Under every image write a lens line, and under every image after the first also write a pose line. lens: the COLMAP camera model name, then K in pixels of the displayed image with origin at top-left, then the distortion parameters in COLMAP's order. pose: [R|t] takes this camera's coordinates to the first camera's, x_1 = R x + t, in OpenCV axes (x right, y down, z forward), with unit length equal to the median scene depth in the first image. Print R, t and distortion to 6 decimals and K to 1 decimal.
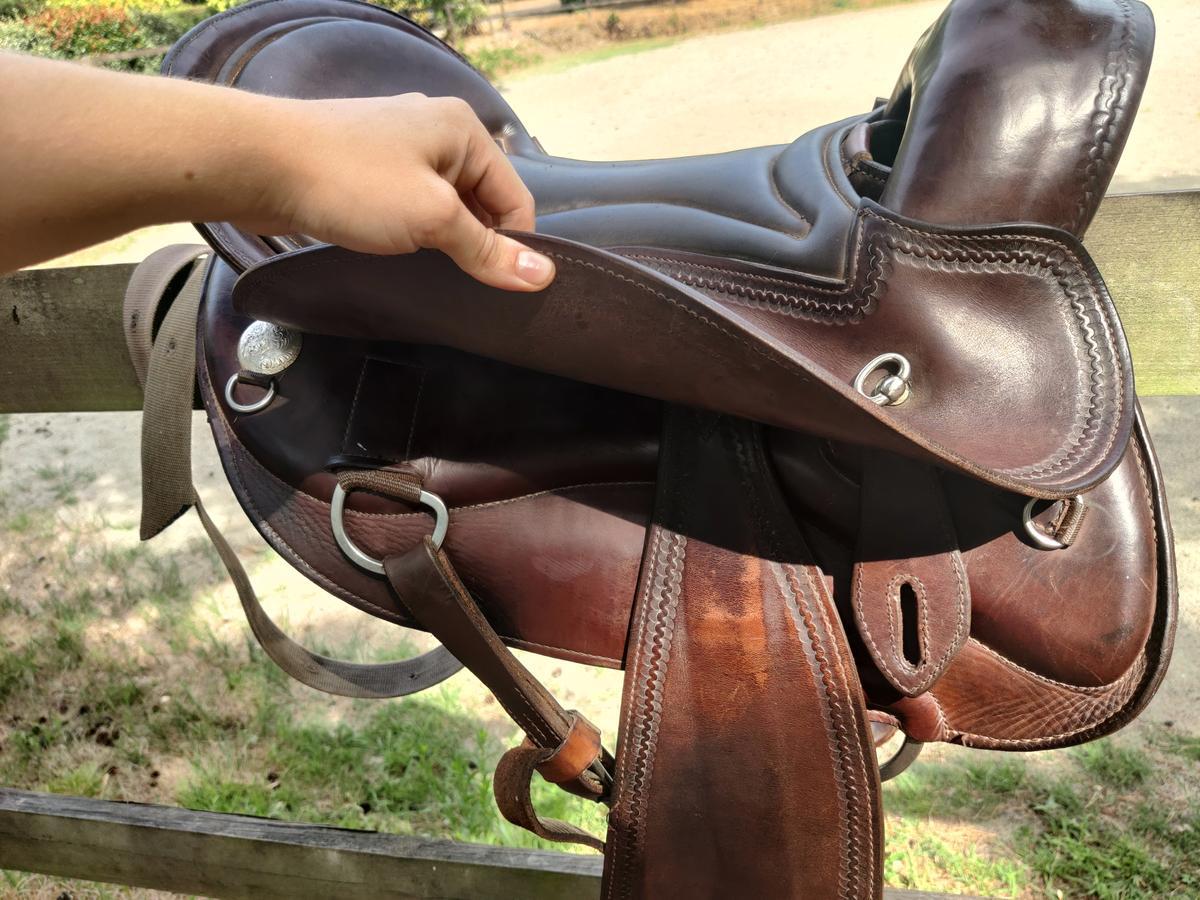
lens RADIAL K [[923.7, 0, 606.5], [0, 923.7, 447.2], [0, 0, 1]] dist [-0.007162, -0.001707]
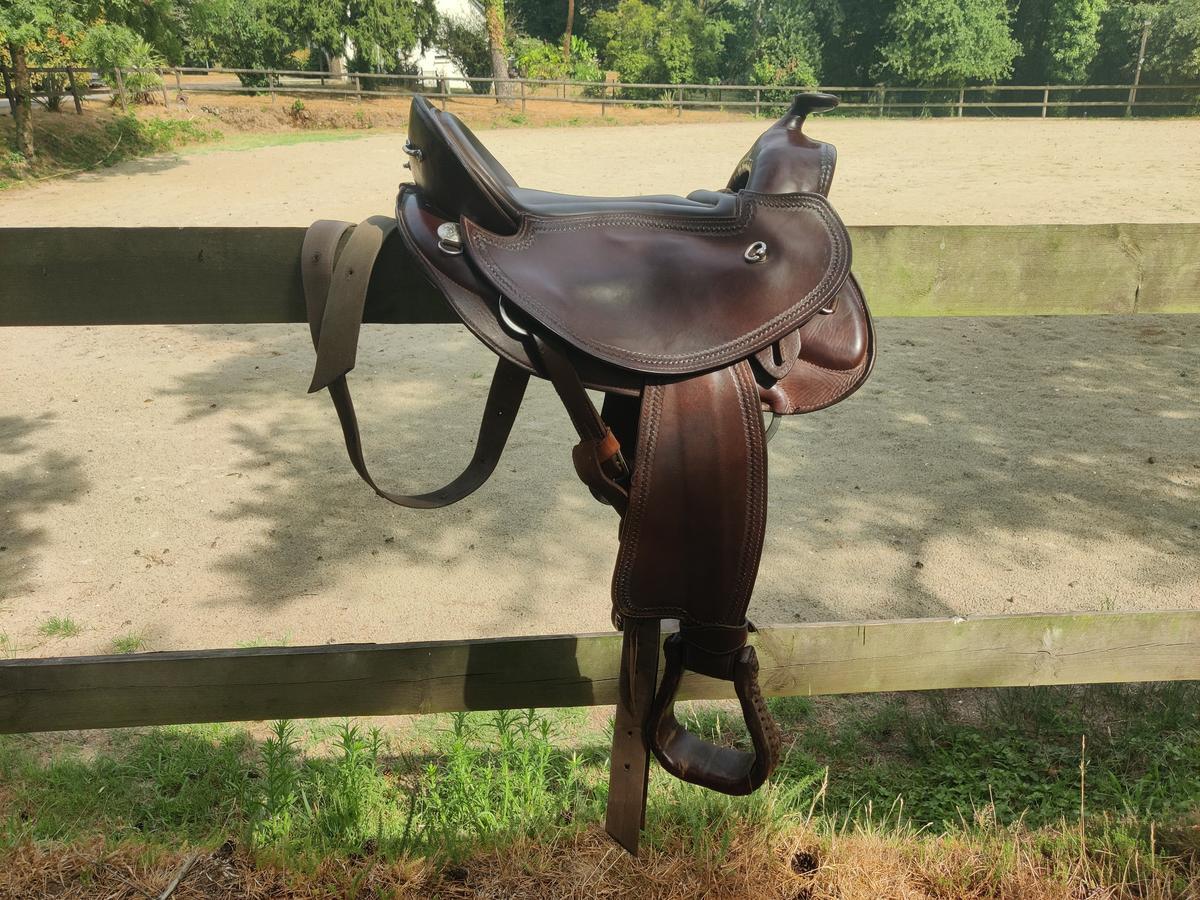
lens RADIAL K [[913.6, 0, 602.2], [0, 913.6, 446.9], [0, 0, 1]] dist [0.005190, -0.008178]
pose [[0.941141, 0.007260, 0.337937, -0.150497], [0.025480, 0.995401, -0.092345, 0.095315], [-0.337054, 0.095520, 0.936627, -0.179743]]
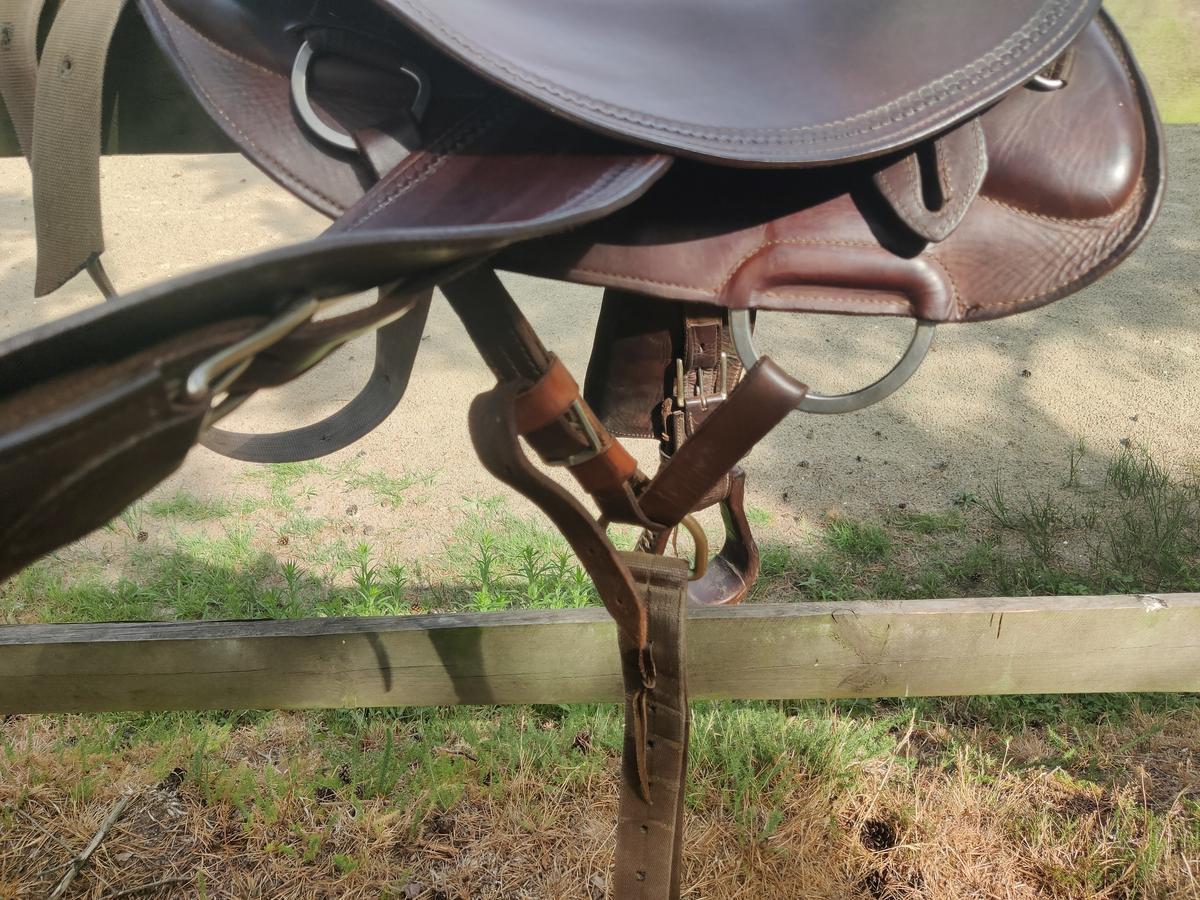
lens RADIAL K [[915.8, 0, 591.2], [0, 915.8, 428.0], [0, 0, 1]] dist [-0.005241, 0.001931]
pose [[0.967796, -0.058814, 0.244768, -0.054746], [0.023910, 0.989404, 0.143203, 0.029862], [-0.250597, -0.132739, 0.958948, -0.001975]]
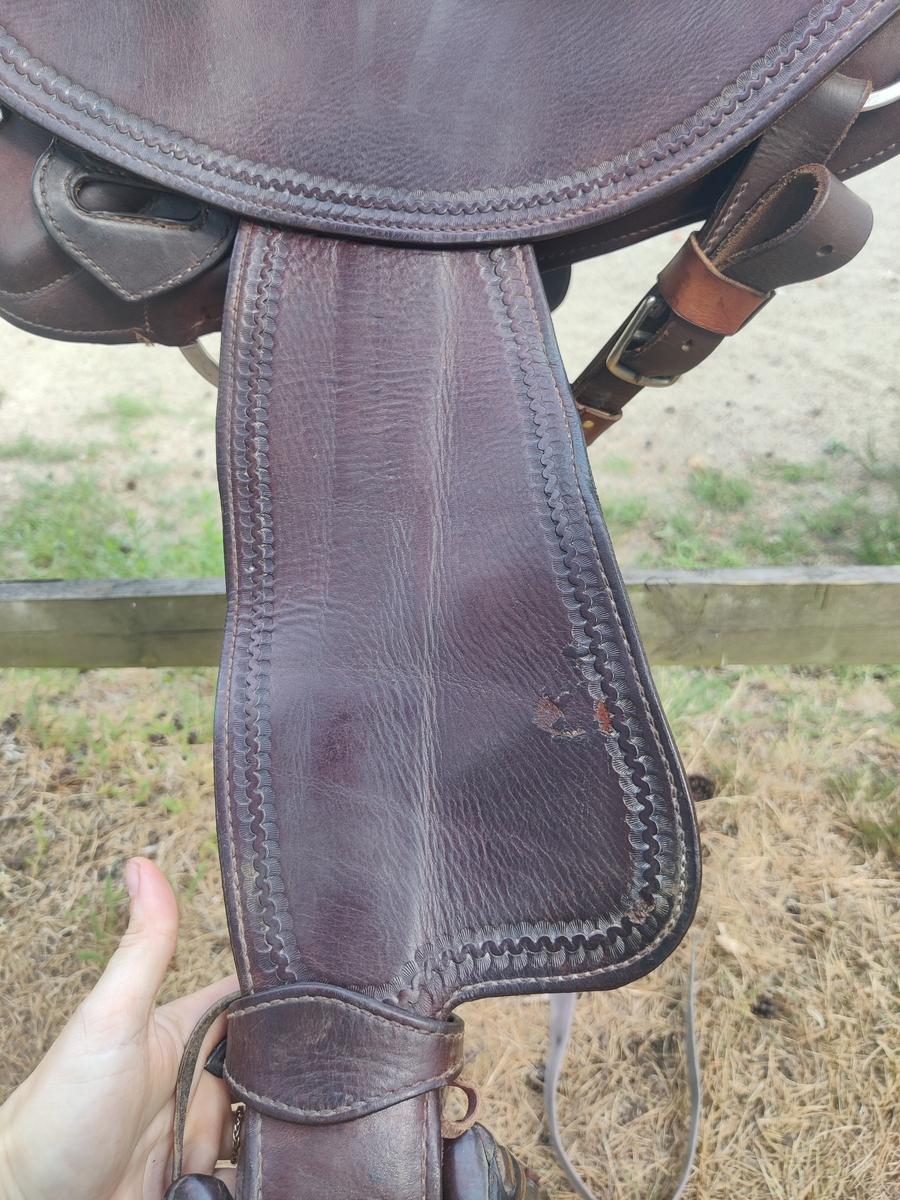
lens RADIAL K [[927.0, 0, 442.6], [0, 927.0, 577.8], [0, 0, 1]] dist [-0.005007, -0.011048]
pose [[0.973663, -0.101147, 0.204329, -0.022509], [0.021258, 0.932577, 0.360345, 0.029297], [-0.227000, -0.346511, 0.910166, 0.015678]]
